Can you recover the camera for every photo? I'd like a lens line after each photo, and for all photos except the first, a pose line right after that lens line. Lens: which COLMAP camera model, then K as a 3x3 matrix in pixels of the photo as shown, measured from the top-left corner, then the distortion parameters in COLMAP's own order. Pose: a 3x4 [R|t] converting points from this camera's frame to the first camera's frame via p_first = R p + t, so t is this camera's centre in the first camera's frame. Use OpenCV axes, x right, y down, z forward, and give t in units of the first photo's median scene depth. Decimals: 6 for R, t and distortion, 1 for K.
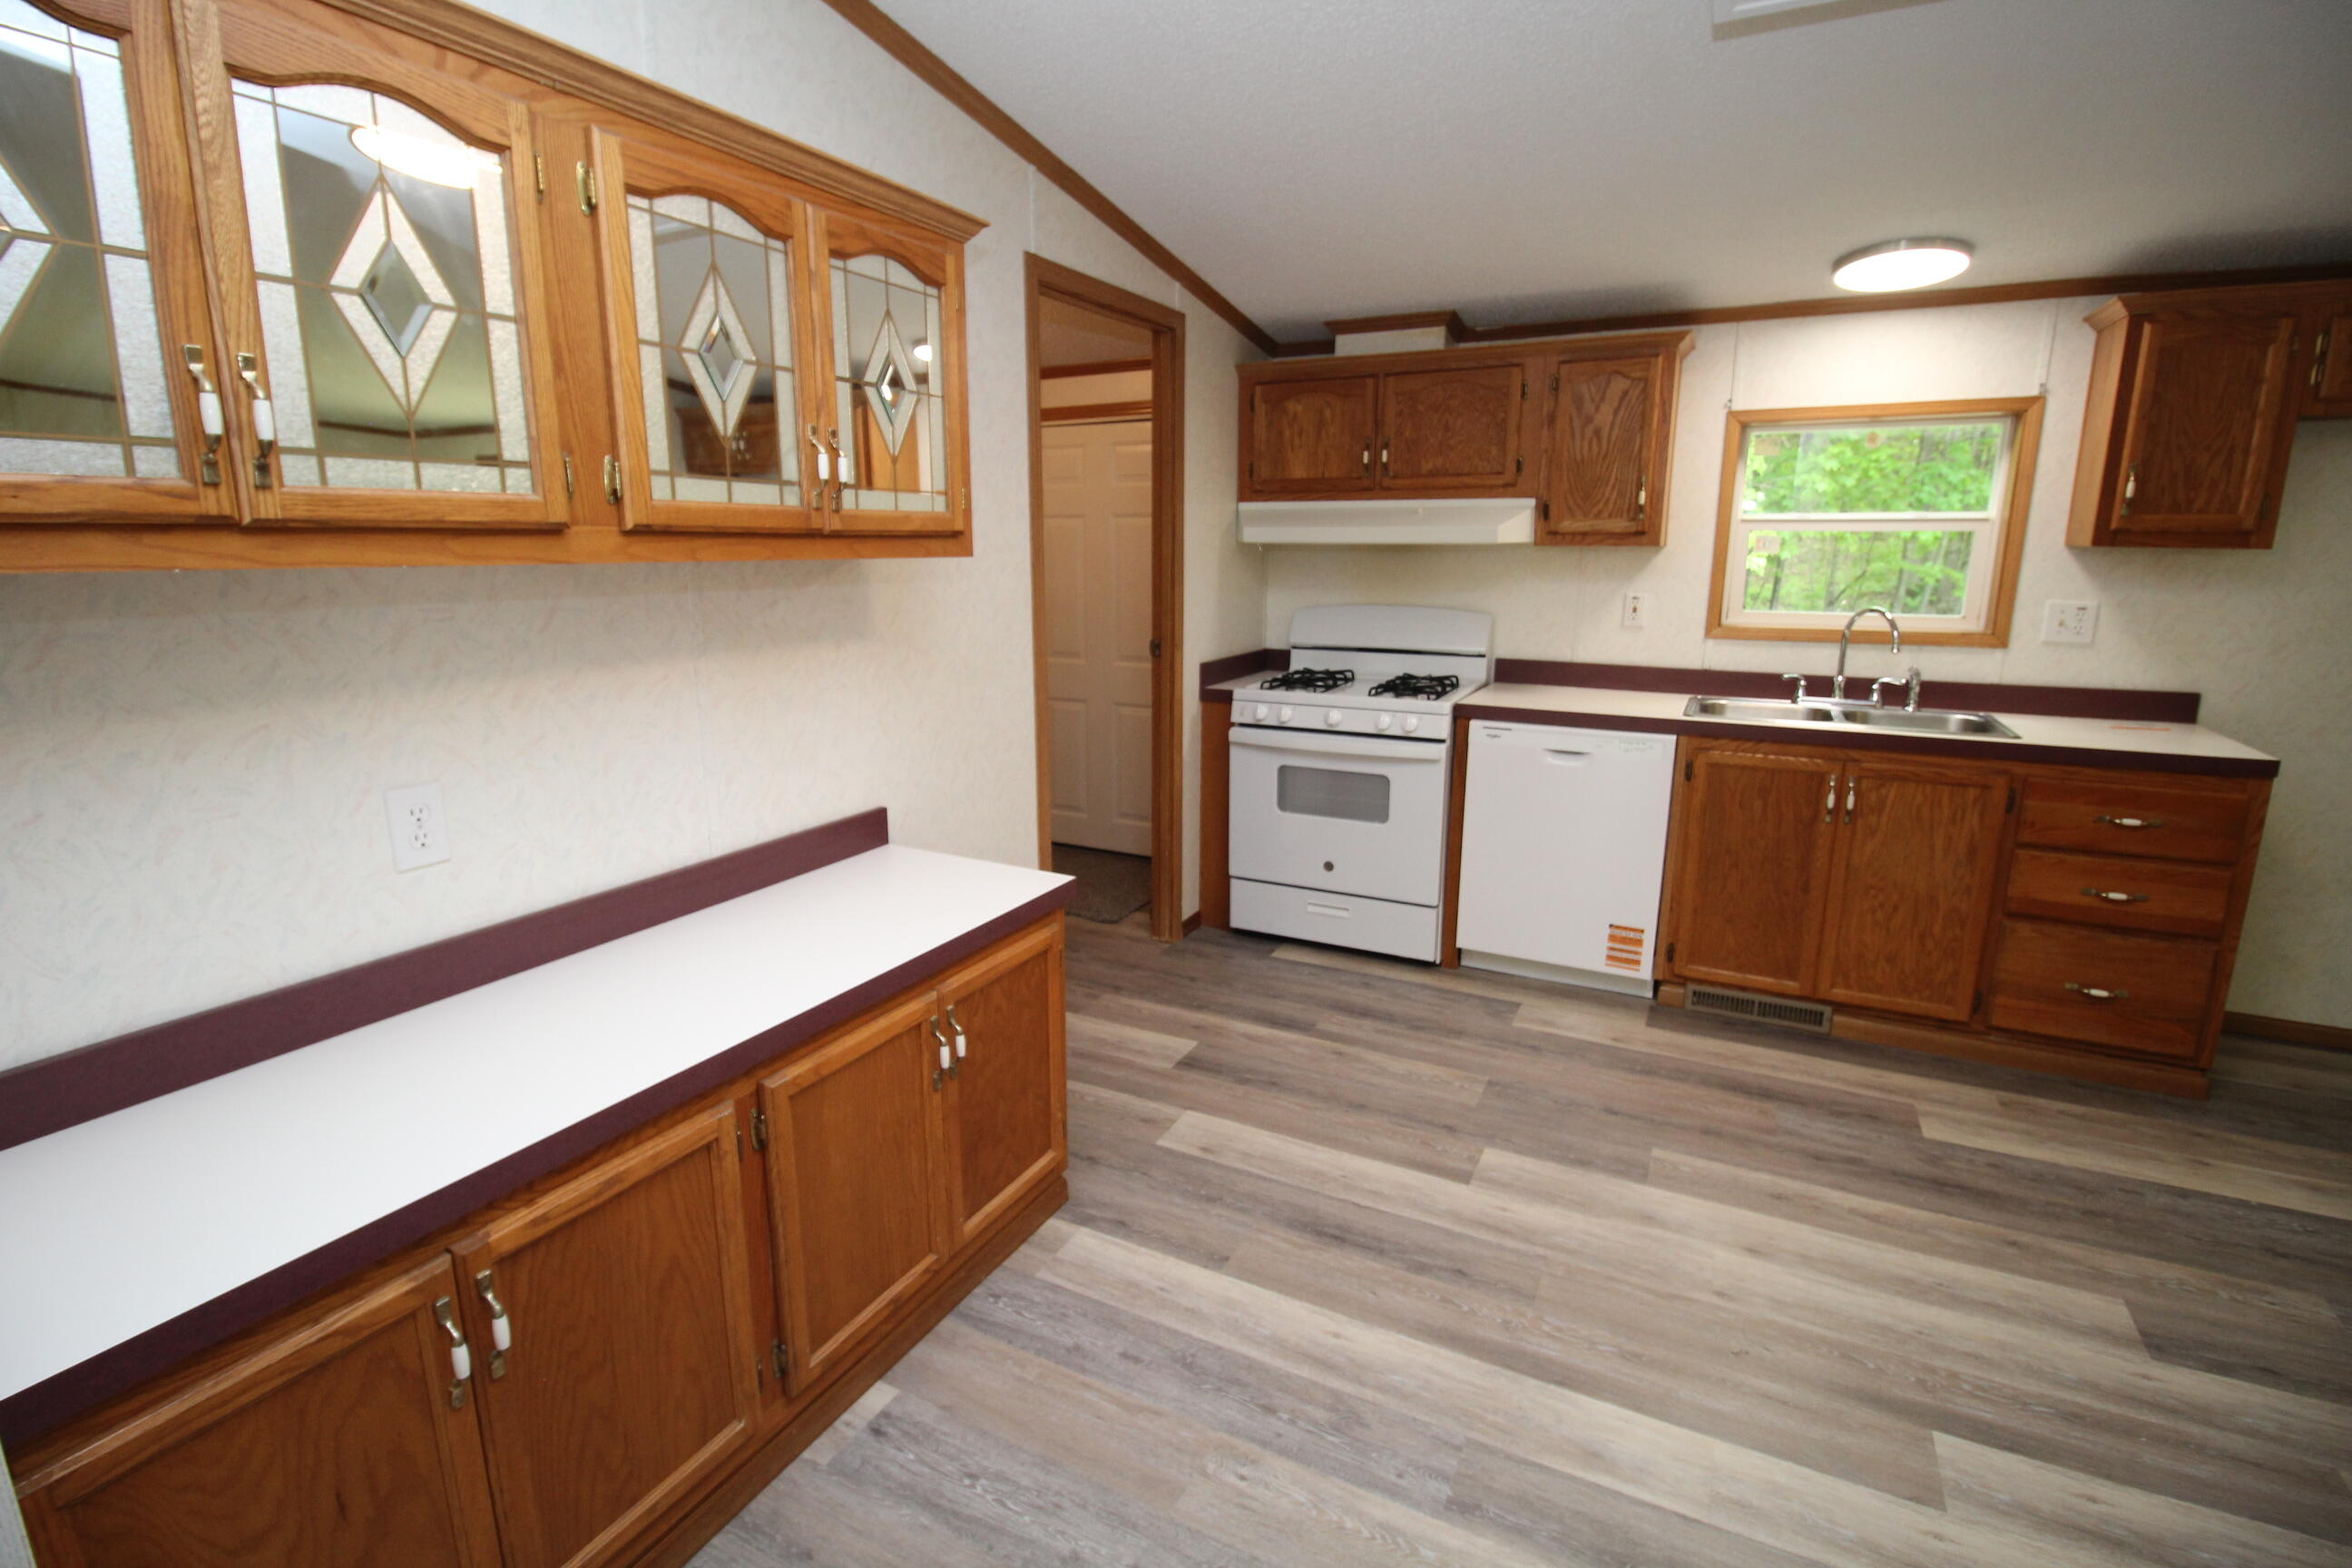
lens RADIAL K [[1083.5, 0, 1162.8], [0, 1083.5, 770.1], [0, 0, 1]] dist [0.003487, -0.015589]
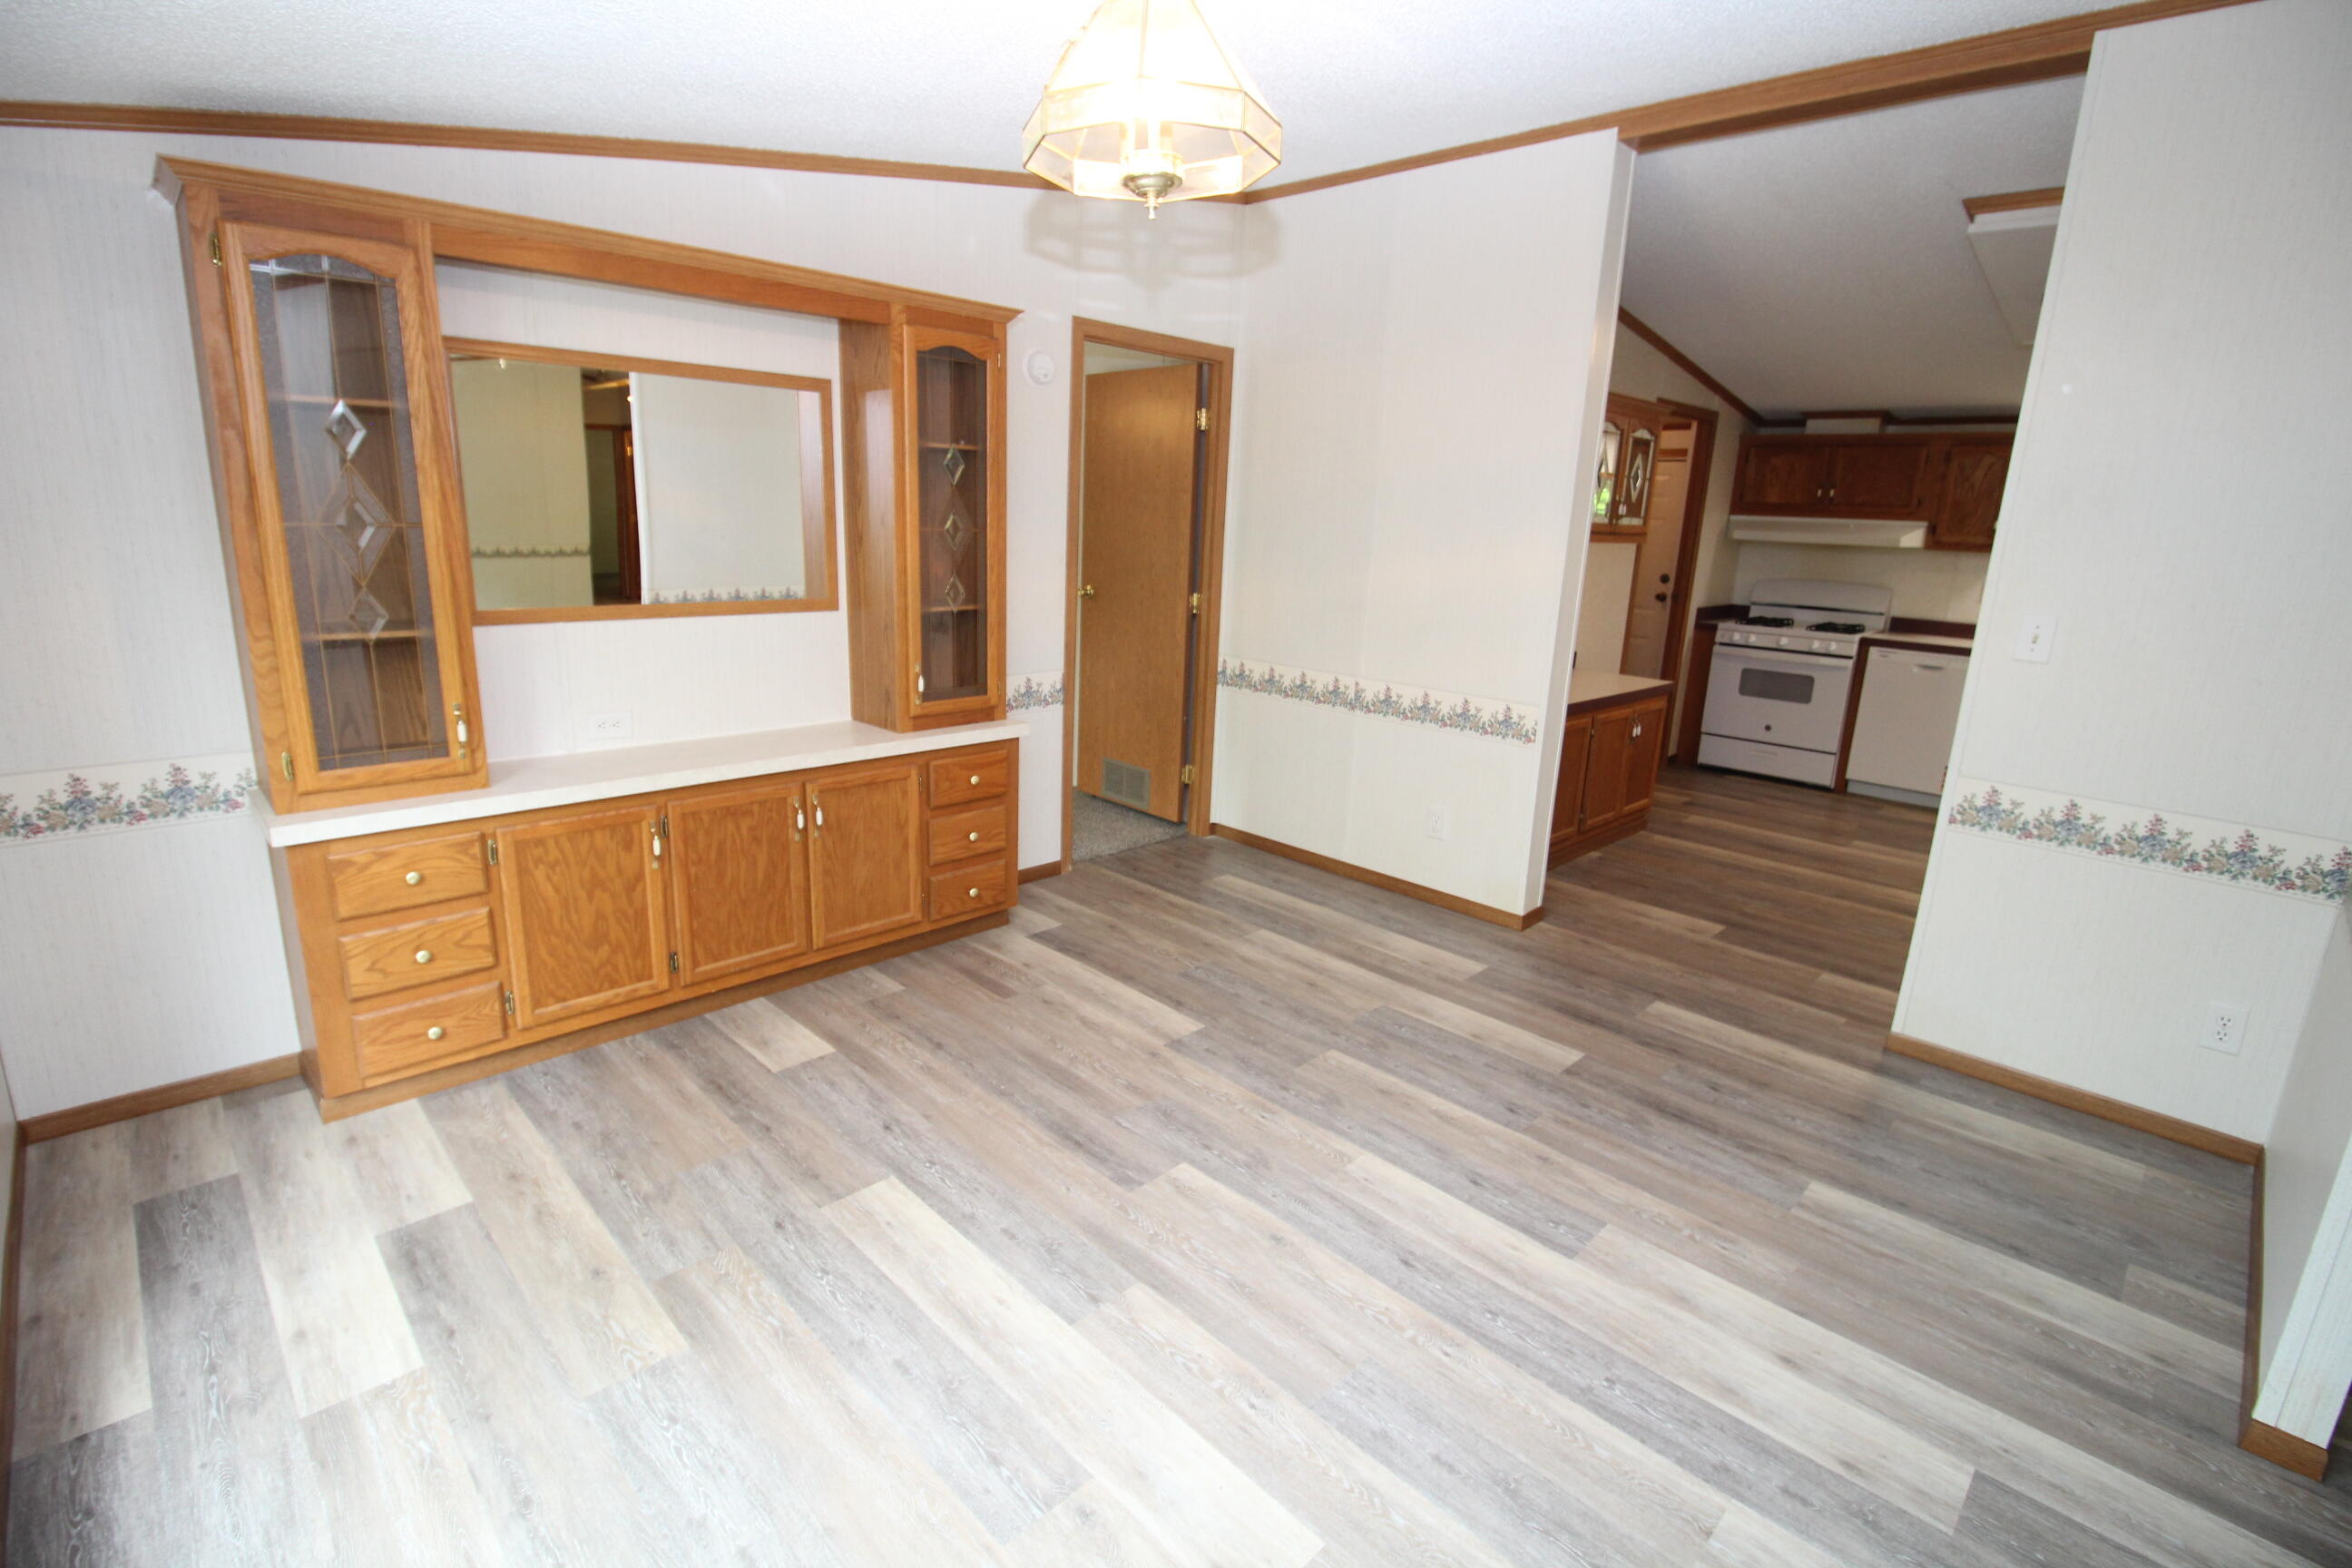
lens RADIAL K [[1083.5, 0, 1162.8], [0, 1083.5, 770.1], [0, 0, 1]] dist [0.003487, -0.015589]
pose [[0.952716, 0.103820, -0.285578, -0.298175], [-0.096903, 0.994557, 0.038286, 0.203858], [0.287998, -0.008803, 0.957591, -1.048235]]
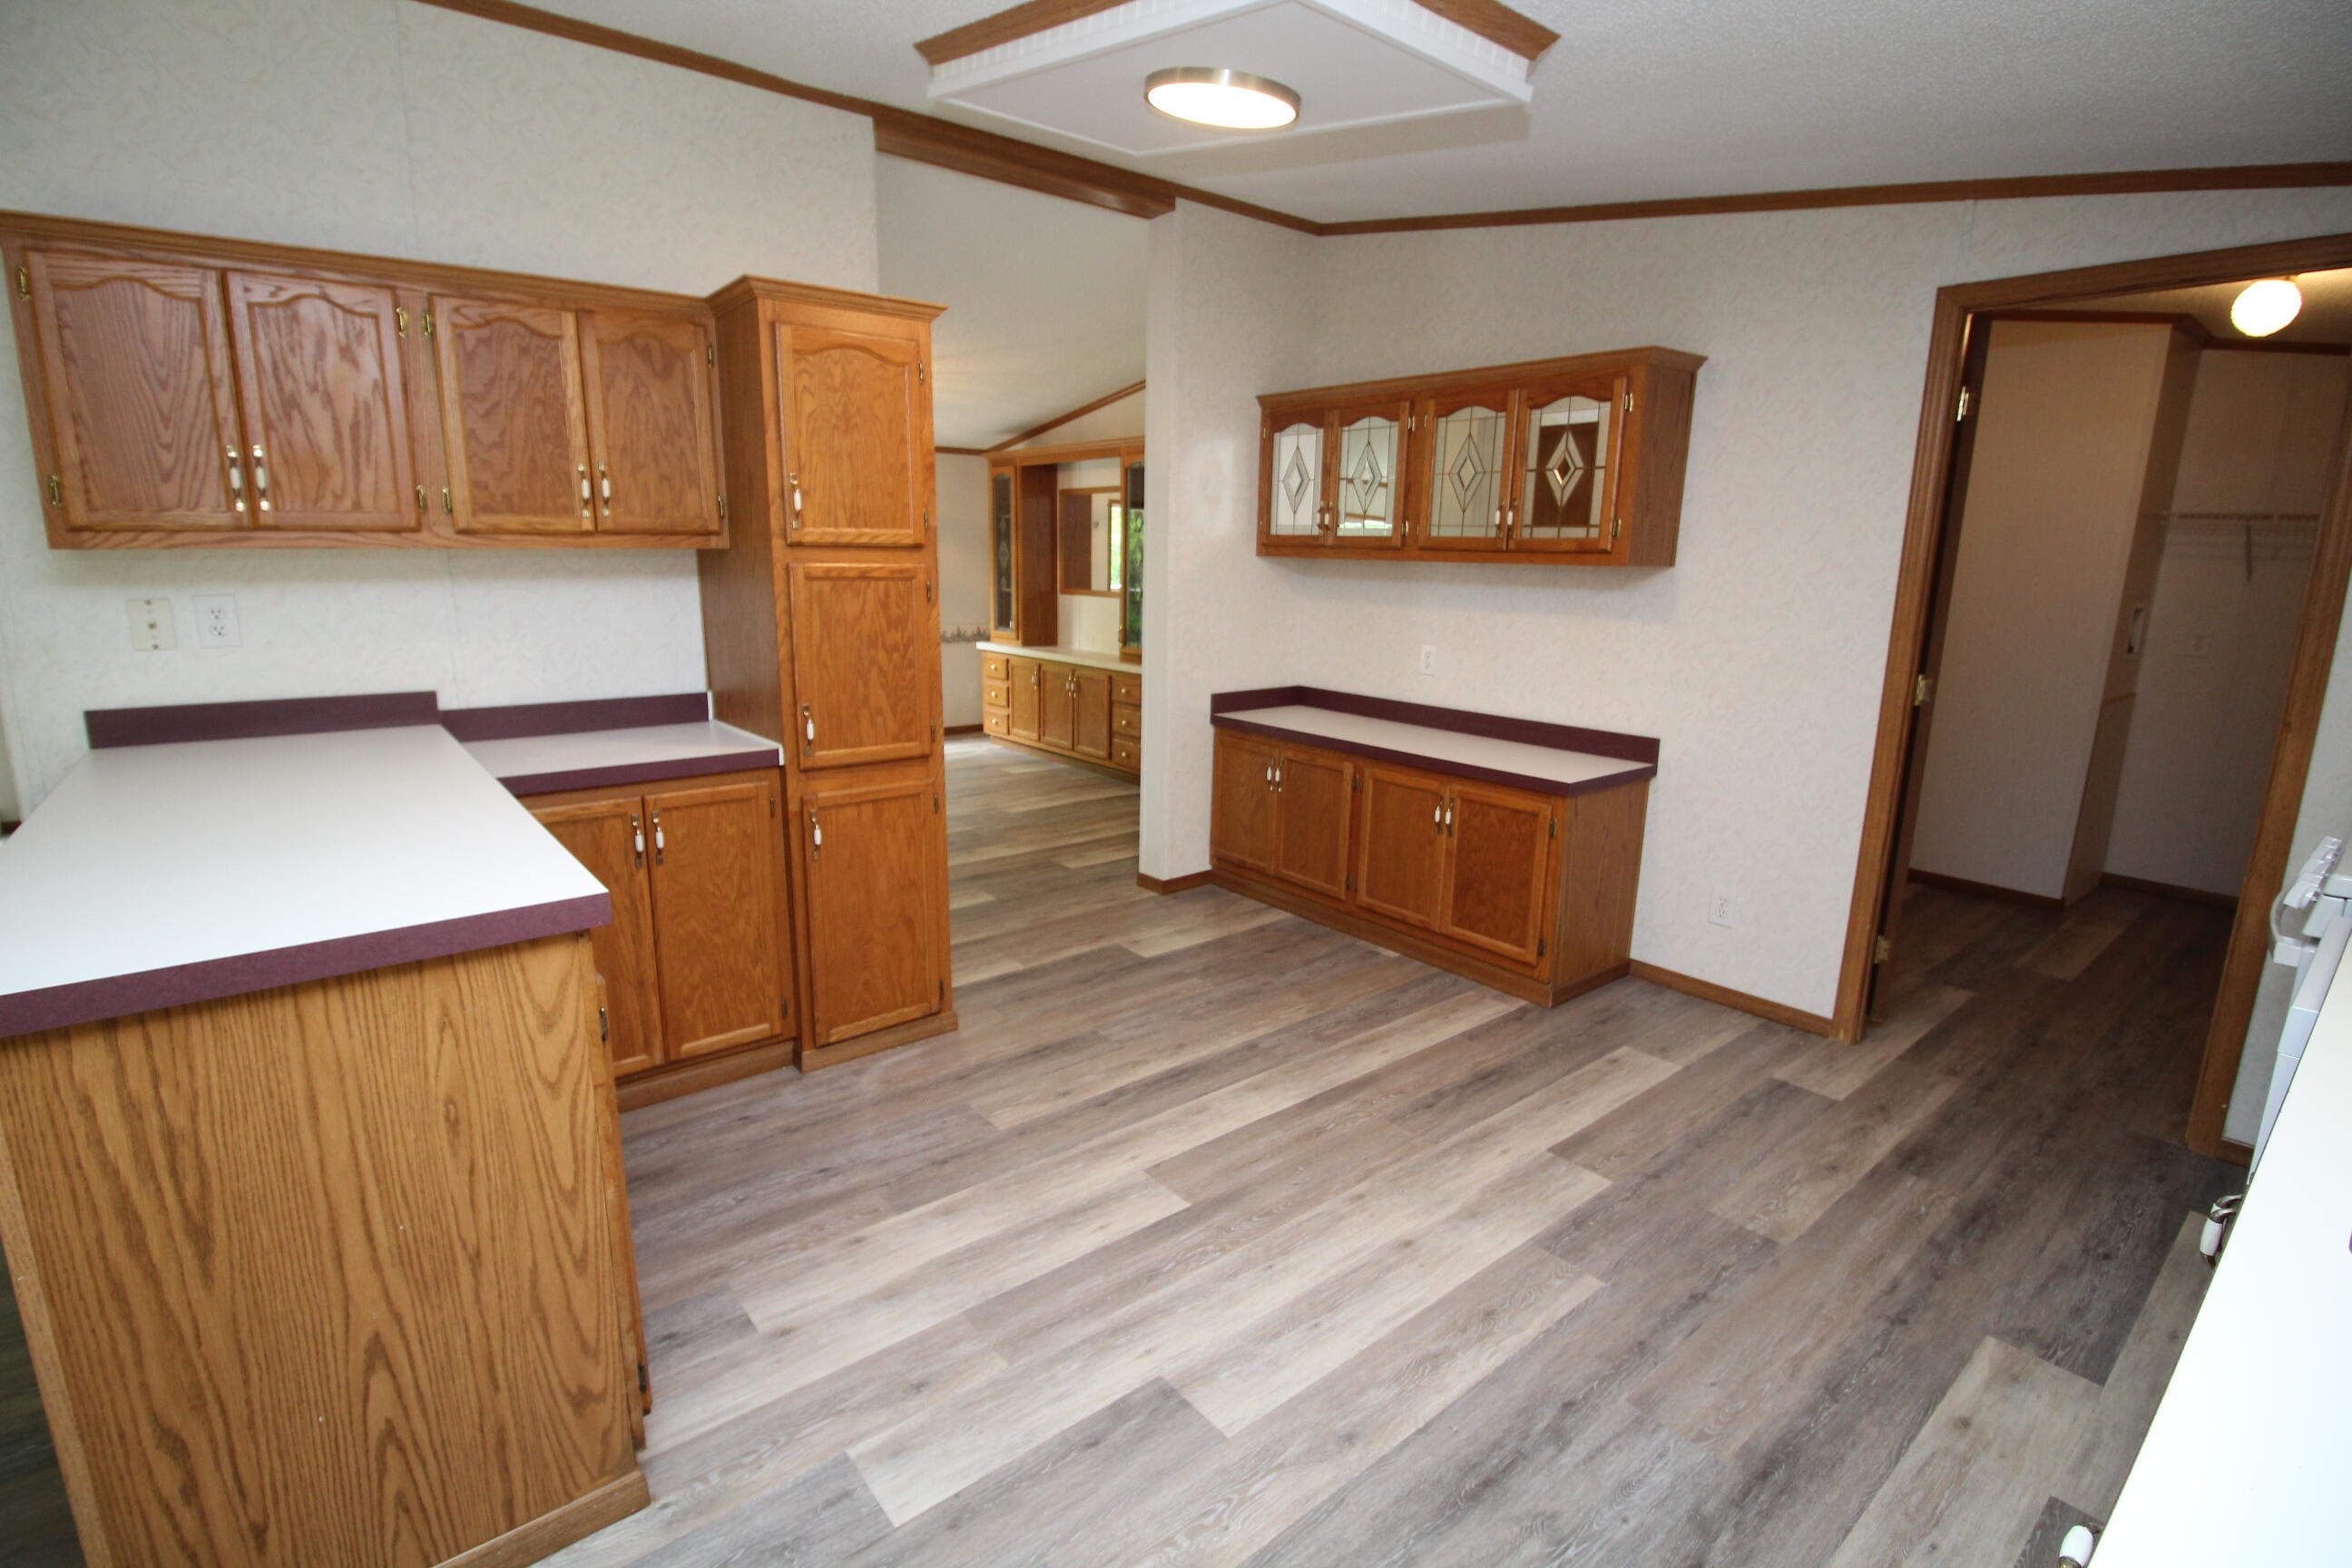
lens RADIAL K [[1083.5, 0, 1162.8], [0, 1083.5, 770.1], [0, 0, 1]] dist [0.003487, -0.015589]
pose [[-0.394200, 0.174760, -0.902256, 0.975016], [-0.204681, 0.940400, 0.271575, -0.136942], [0.895942, 0.291729, -0.334935, 0.660936]]
